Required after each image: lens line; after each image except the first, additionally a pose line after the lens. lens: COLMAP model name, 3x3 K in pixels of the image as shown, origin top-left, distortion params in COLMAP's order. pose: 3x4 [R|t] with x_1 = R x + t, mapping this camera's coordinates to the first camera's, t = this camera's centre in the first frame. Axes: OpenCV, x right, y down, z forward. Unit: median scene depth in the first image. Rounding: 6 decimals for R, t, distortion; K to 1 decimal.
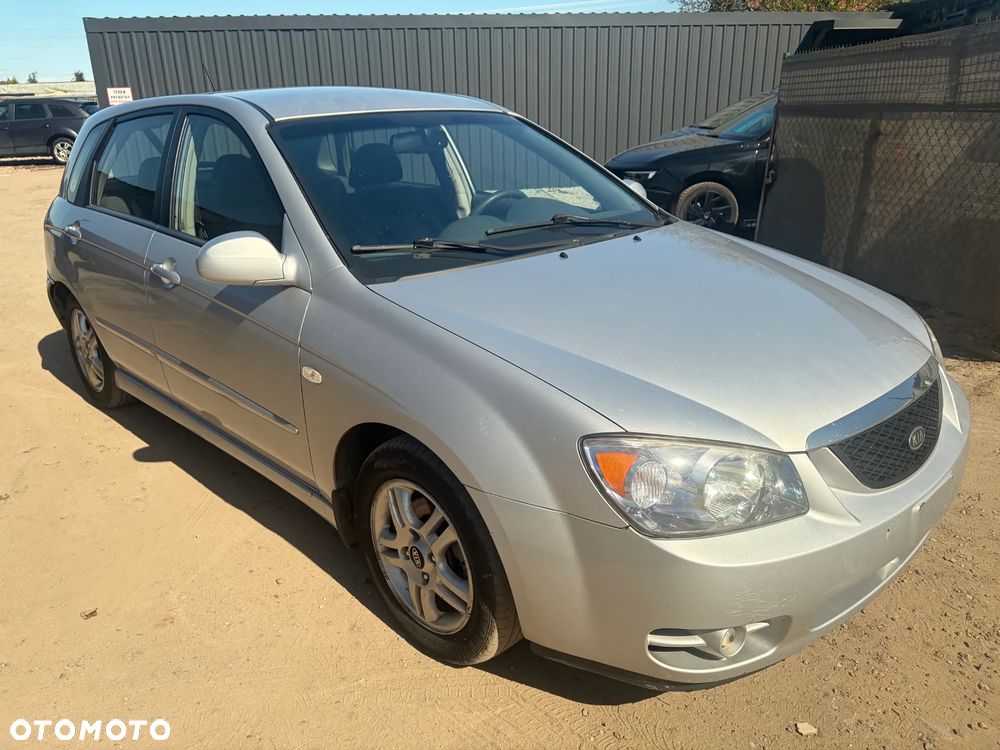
lens RADIAL K [[754.2, 0, 500.0], [0, 754.2, 375.0], [0, 0, 1]] dist [0.043202, -0.039557]
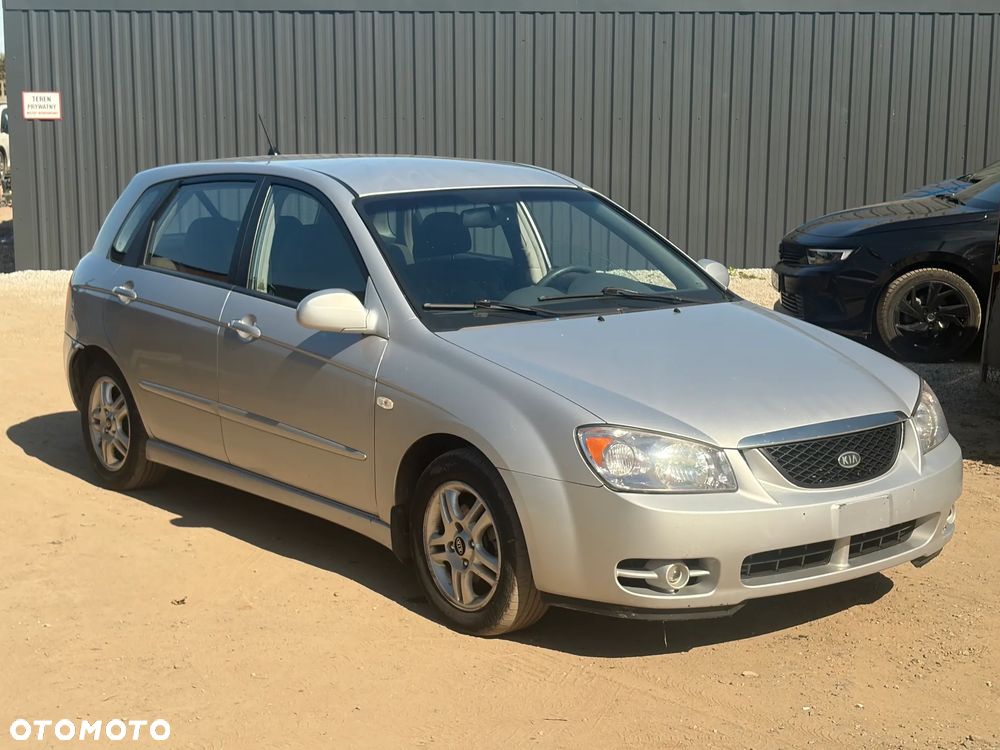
lens RADIAL K [[1650.5, 0, 500.0], [0, 1650.5, 375.0], [0, 0, 1]] dist [0.215945, -0.151533]
pose [[0.993180, 0.043894, -0.108017, 0.176677], [-0.062312, 0.982853, -0.173546, 0.321551], [0.098547, 0.179093, 0.978884, -1.271163]]
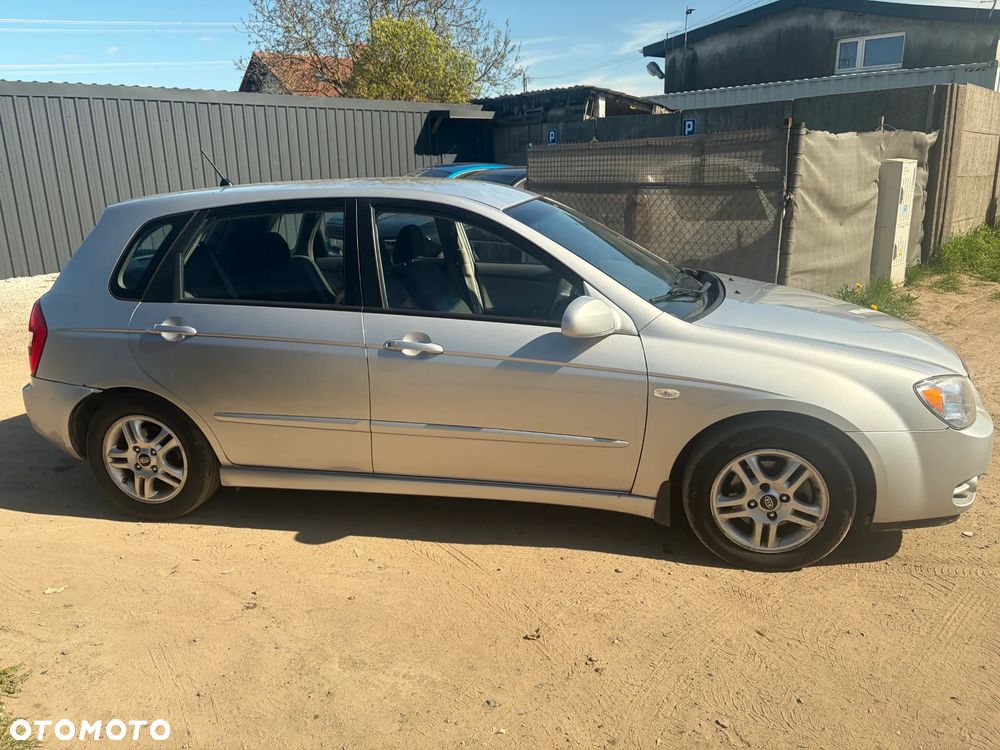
lens RADIAL K [[754.2, 0, 500.0], [0, 754.2, 375.0], [0, 0, 1]] dist [0.043202, -0.039557]
pose [[0.833936, -0.142930, 0.533030, -0.945904], [0.186463, 0.982052, -0.028392, -0.038629], [-0.519405, 0.123068, 0.845620, 0.009332]]
